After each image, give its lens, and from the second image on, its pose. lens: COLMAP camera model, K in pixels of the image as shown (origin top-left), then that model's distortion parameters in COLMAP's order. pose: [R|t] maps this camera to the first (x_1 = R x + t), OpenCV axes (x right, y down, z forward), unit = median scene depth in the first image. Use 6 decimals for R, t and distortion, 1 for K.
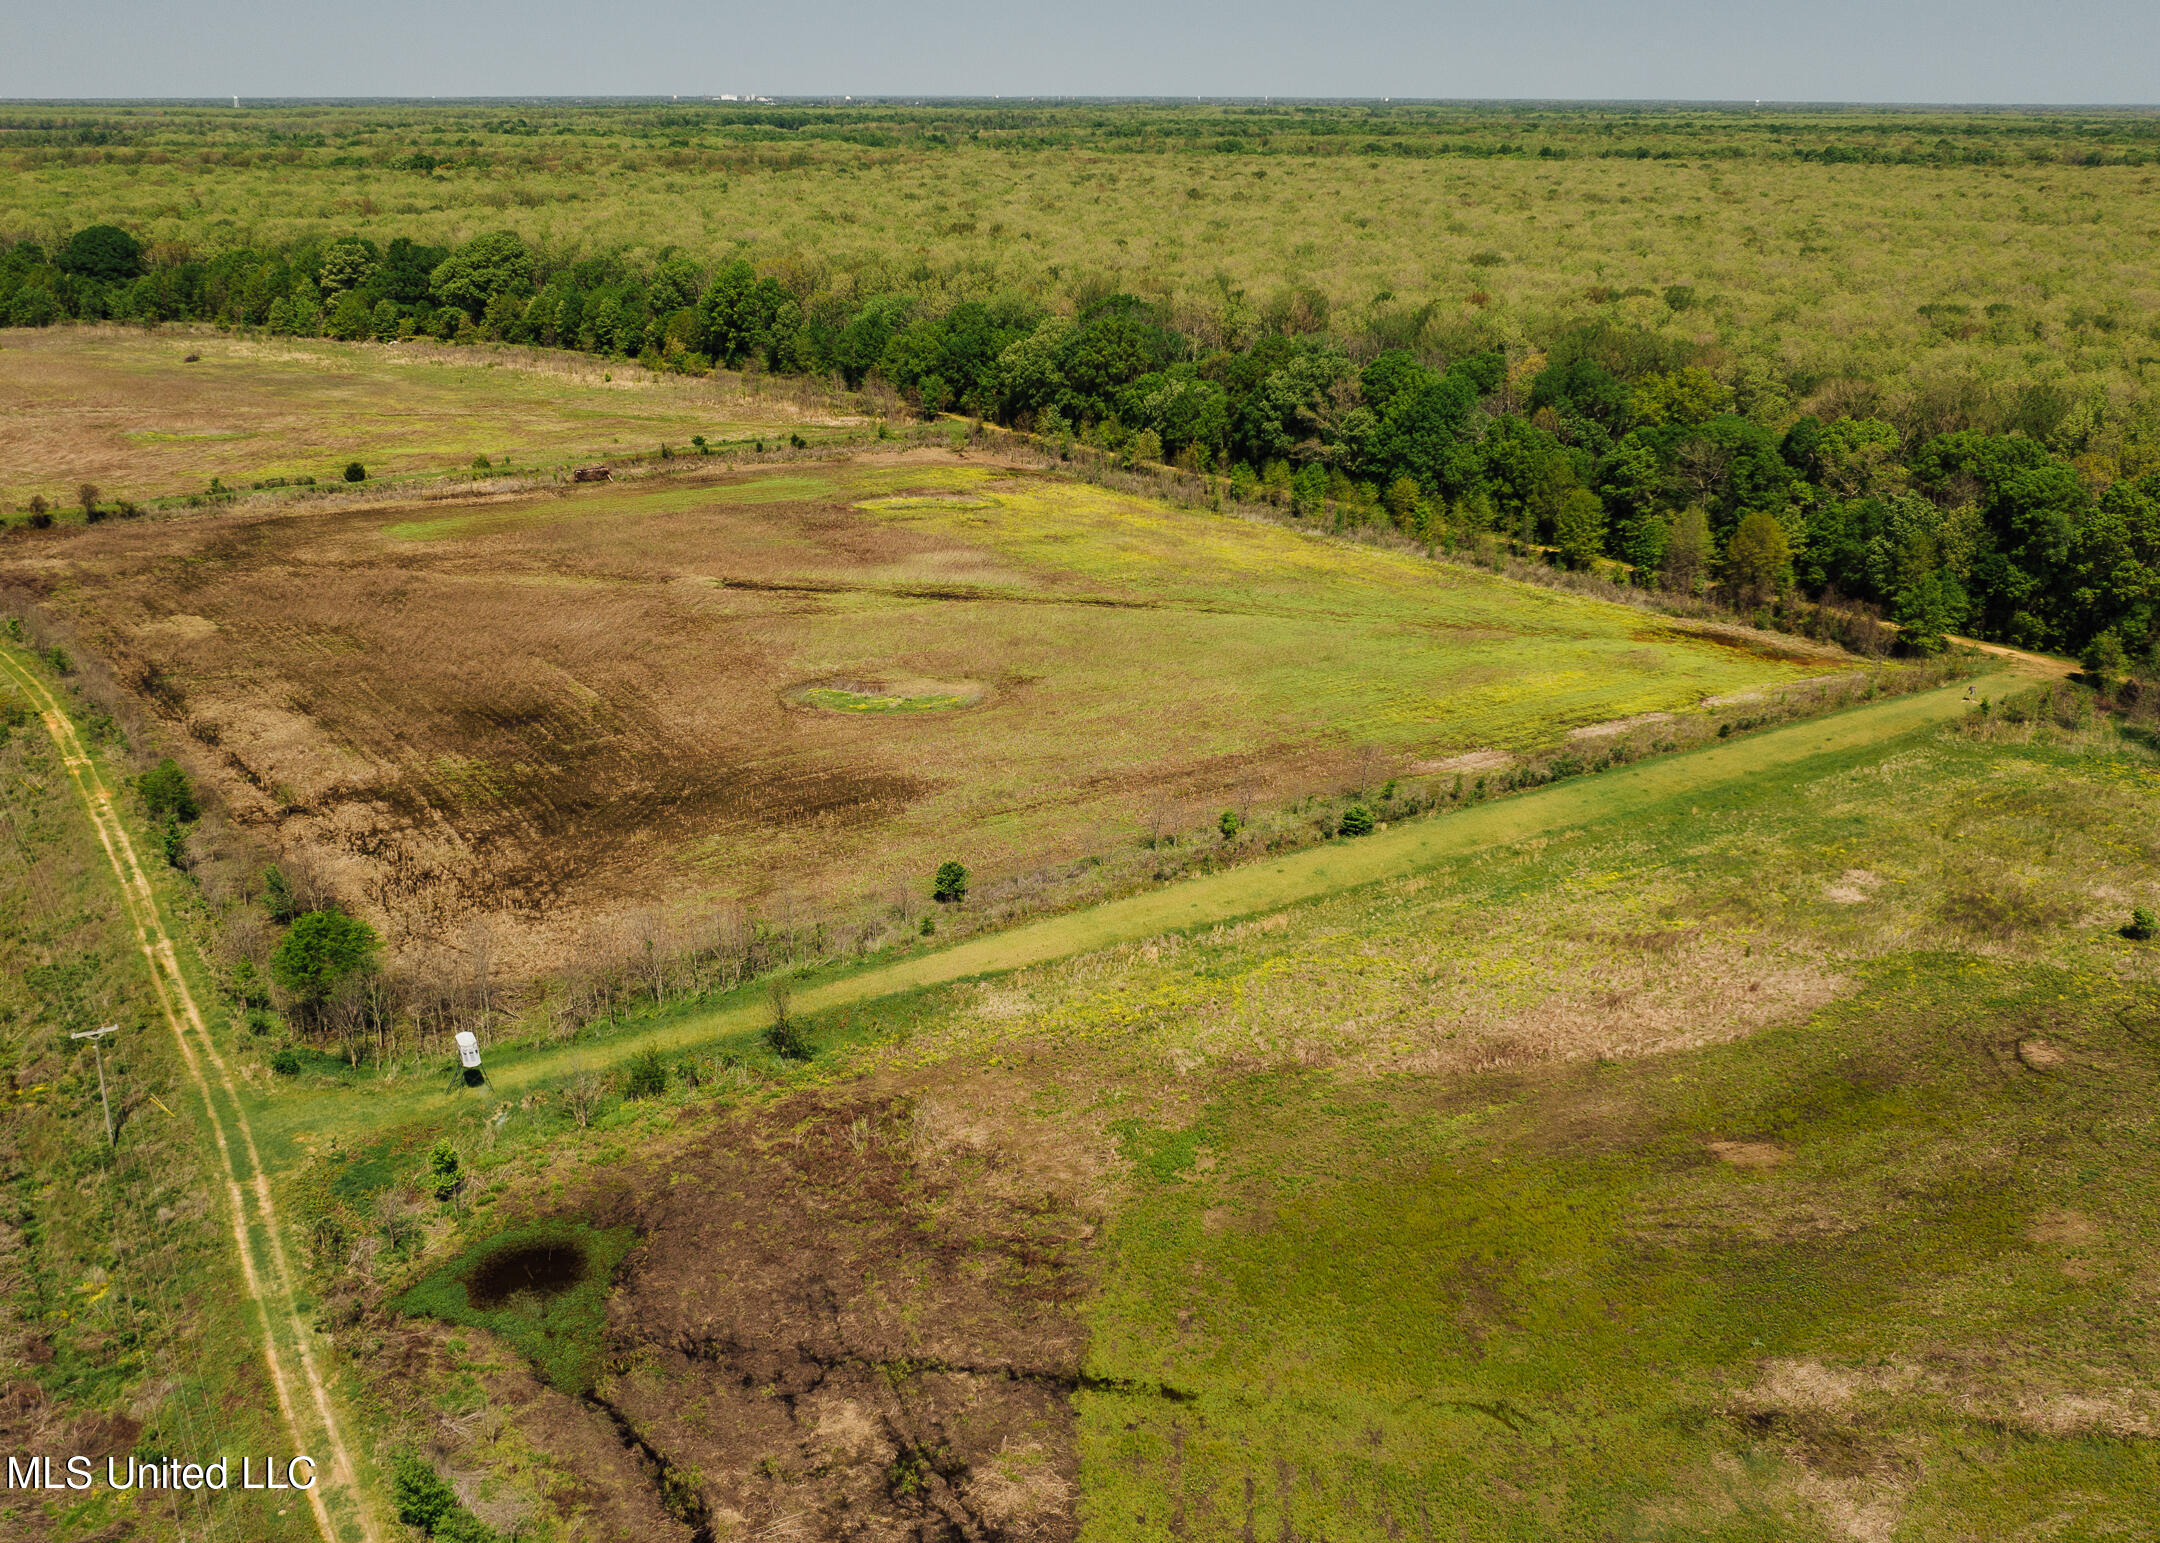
lens RADIAL K [[1950.6, 0, 1077.0], [0, 1950.6, 766.2], [0, 0, 1]] dist [-0.029523, 0.022076]
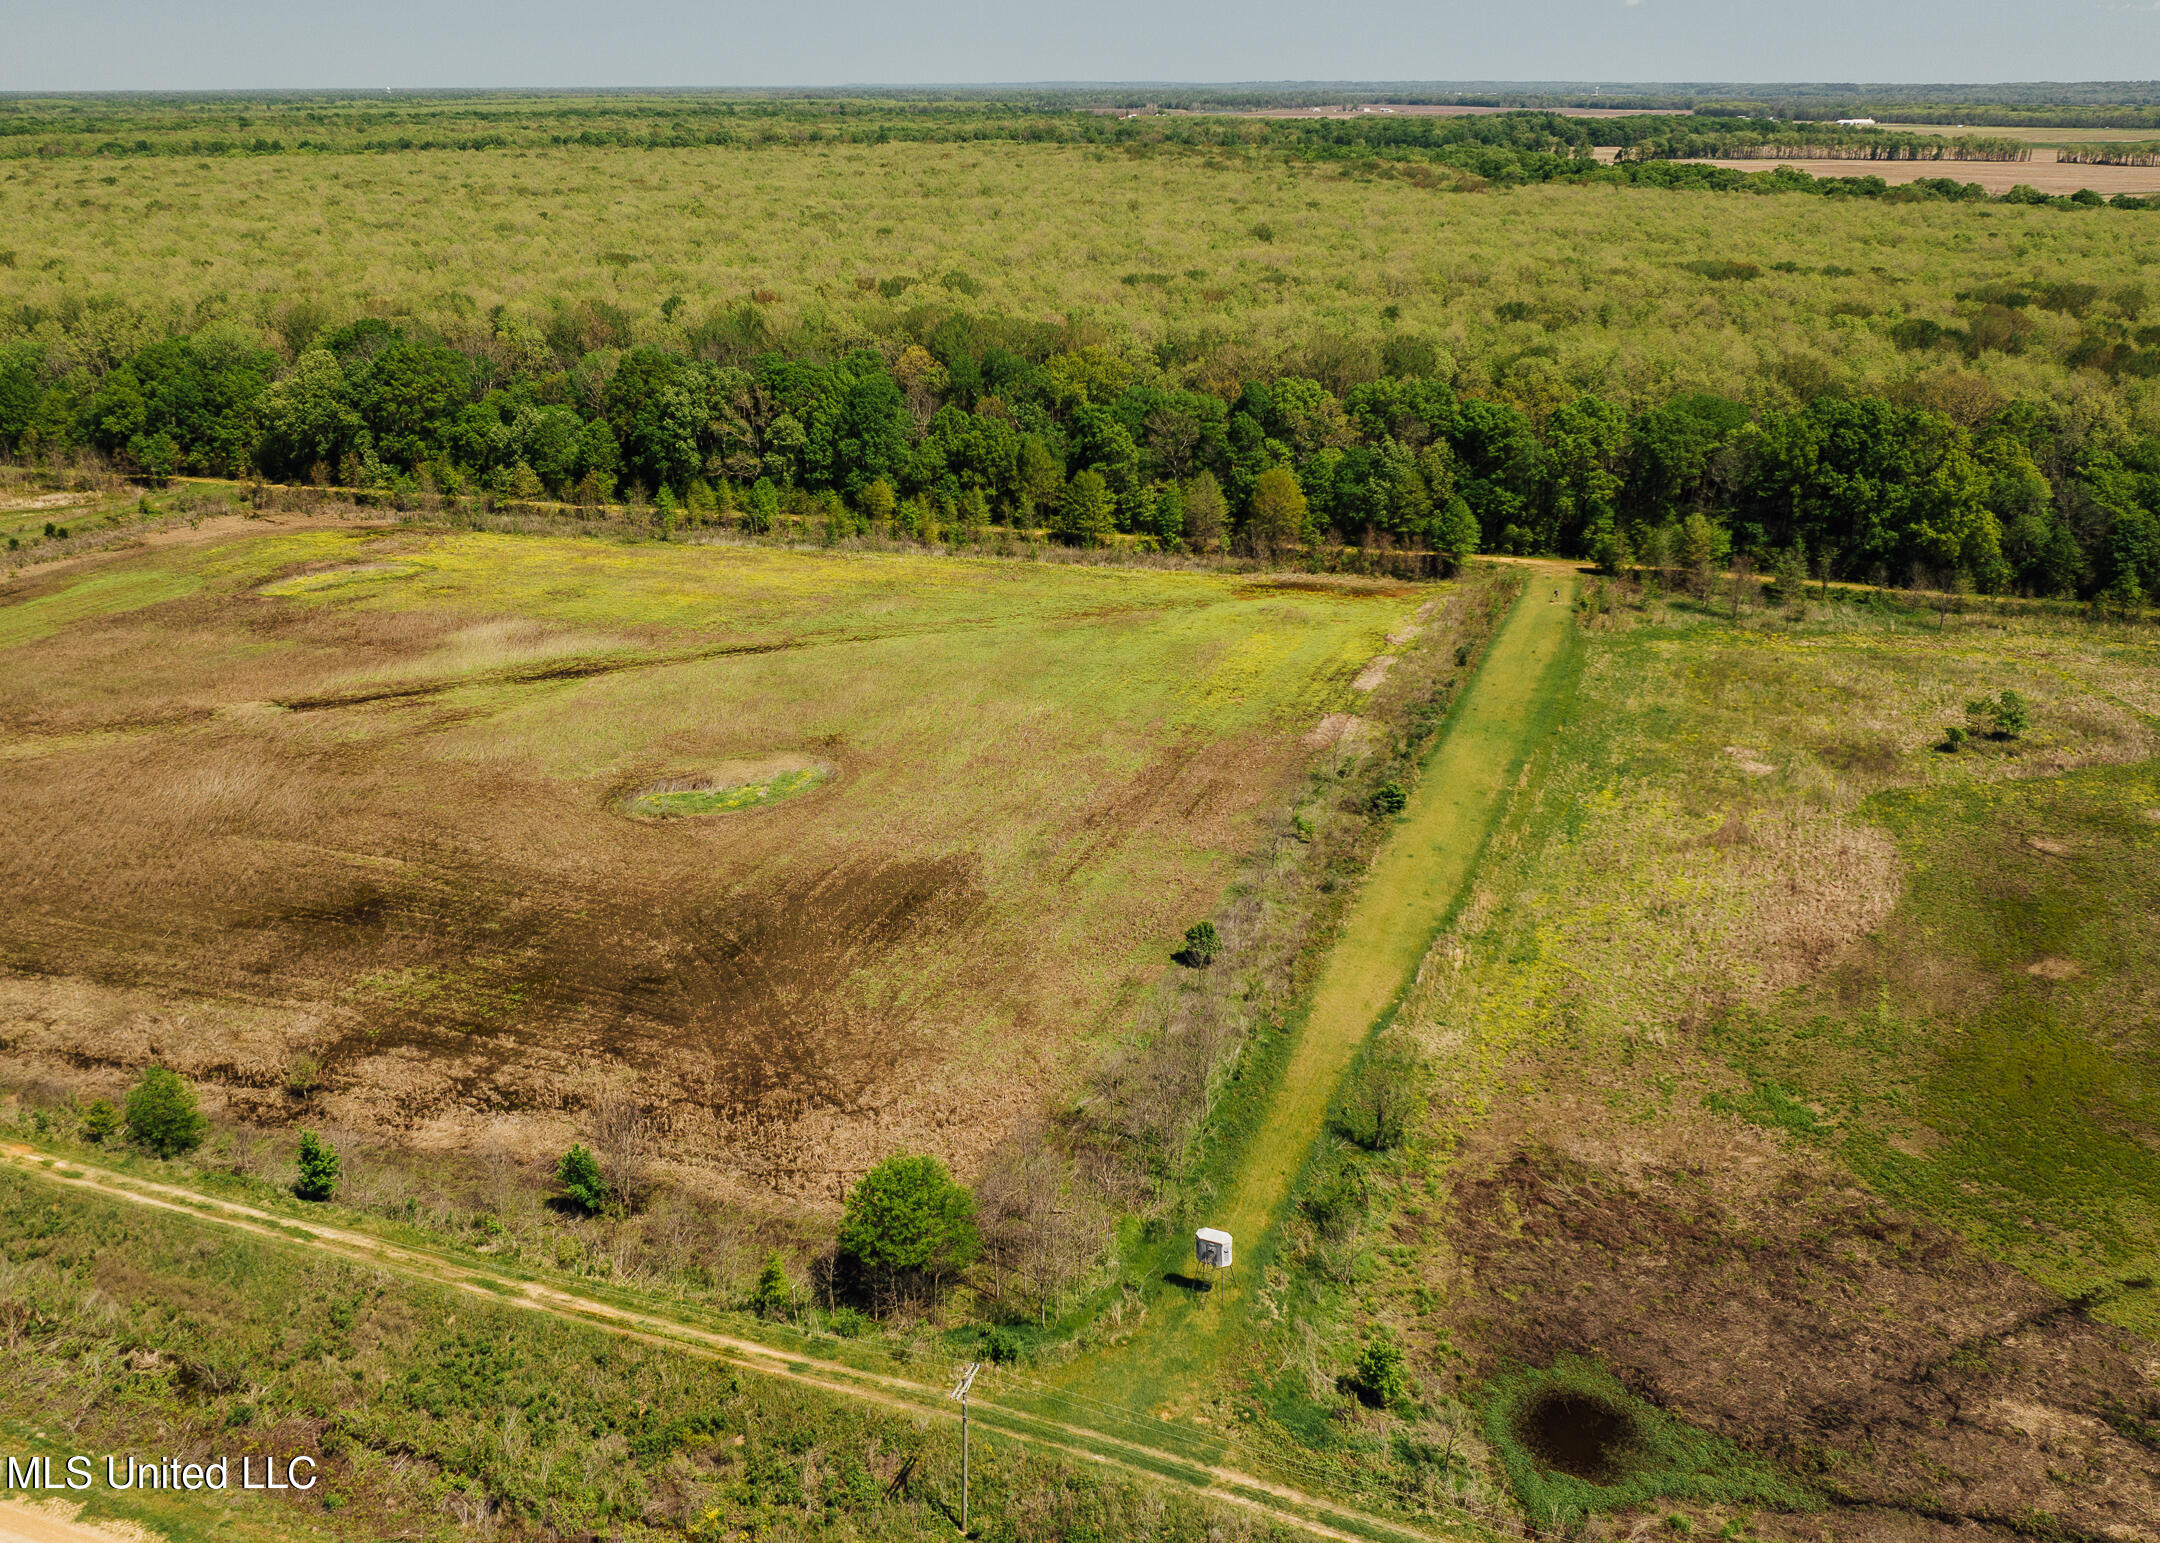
lens RADIAL K [[1950.6, 0, 1074.5], [0, 1950.6, 775.1], [0, 0, 1]] dist [-0.029523, 0.022076]
pose [[0.801477, -0.201906, 0.562911, -0.425640], [0.196370, 0.977943, 0.071177, -0.067042], [-0.564866, 0.053492, 0.823447, 0.178836]]
